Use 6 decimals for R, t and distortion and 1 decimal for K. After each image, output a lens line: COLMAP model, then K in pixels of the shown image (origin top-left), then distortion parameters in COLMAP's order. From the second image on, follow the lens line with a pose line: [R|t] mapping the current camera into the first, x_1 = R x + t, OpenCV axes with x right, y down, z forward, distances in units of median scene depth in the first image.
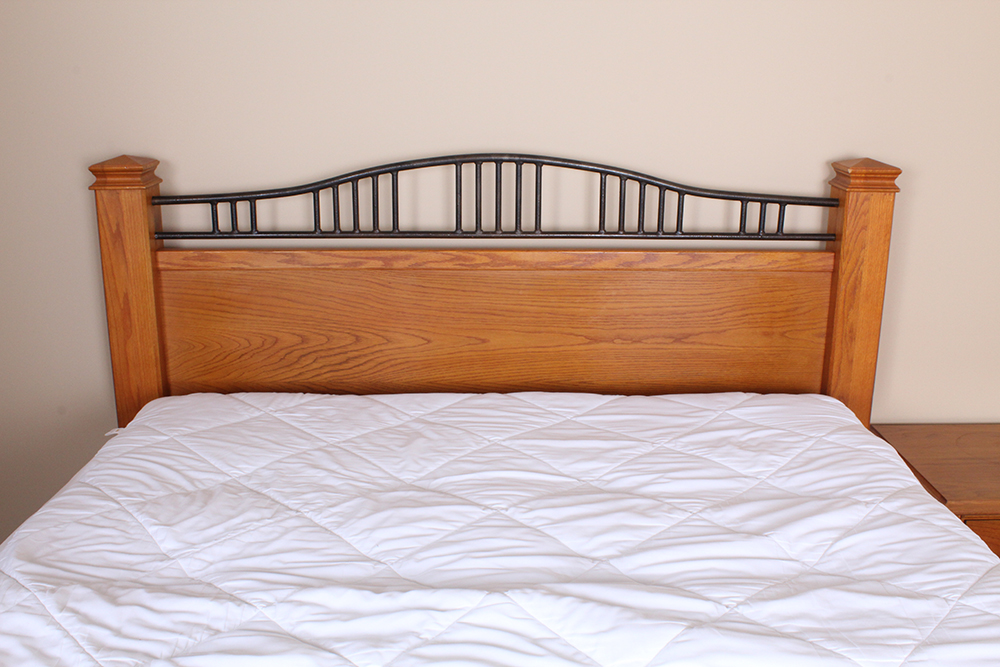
lens RADIAL K [[1049.9, 0, 501.0], [0, 1049.9, 332.6], [0, 0, 1]] dist [-0.133697, 0.000000]
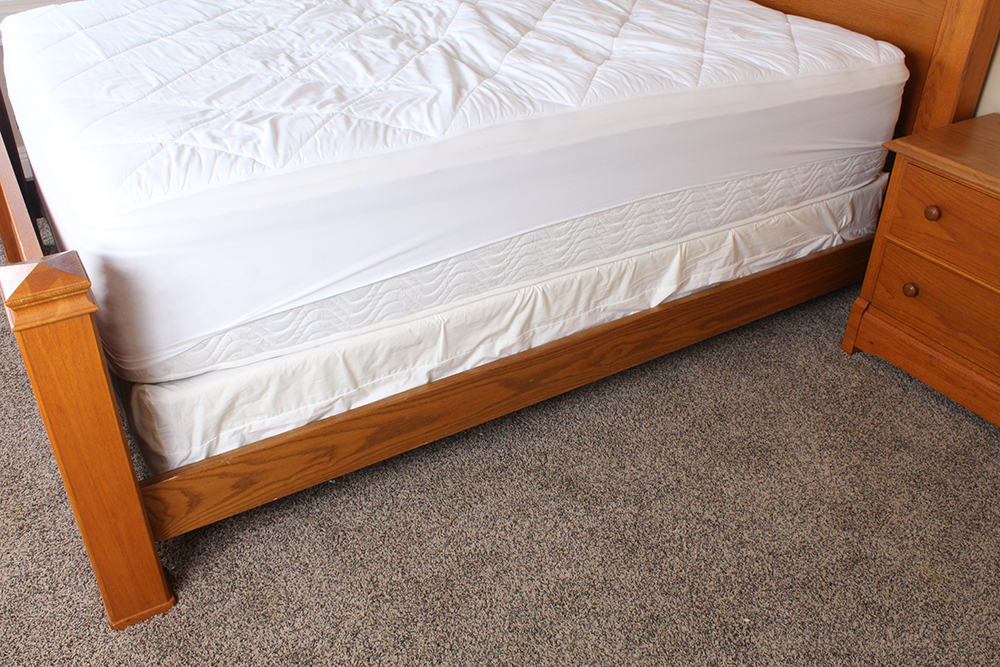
lens RADIAL K [[909.3, 0, 482.7], [0, 909.3, 355.8], [0, 0, 1]] dist [-0.160789, 0.112599]
pose [[0.493208, 0.481998, -0.724172, 0.980790], [-0.235523, 0.875362, 0.422221, 0.061258], [0.837422, -0.037684, 0.545257, 0.012416]]
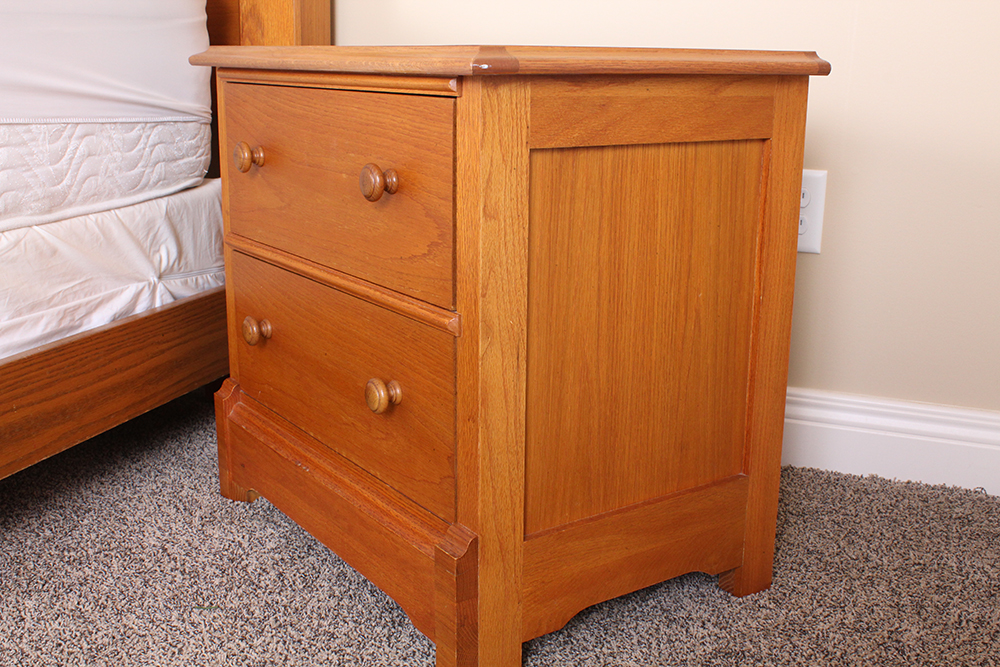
lens RADIAL K [[1161.3, 0, 502.0], [0, 1161.3, 333.8], [0, 0, 1]] dist [0.000356, 0.000000]
pose [[0.927323, 0.110300, -0.357639, 0.806416], [-0.115012, 0.993331, 0.008138, 0.284445], [0.356151, 0.033587, 0.933825, 0.362807]]
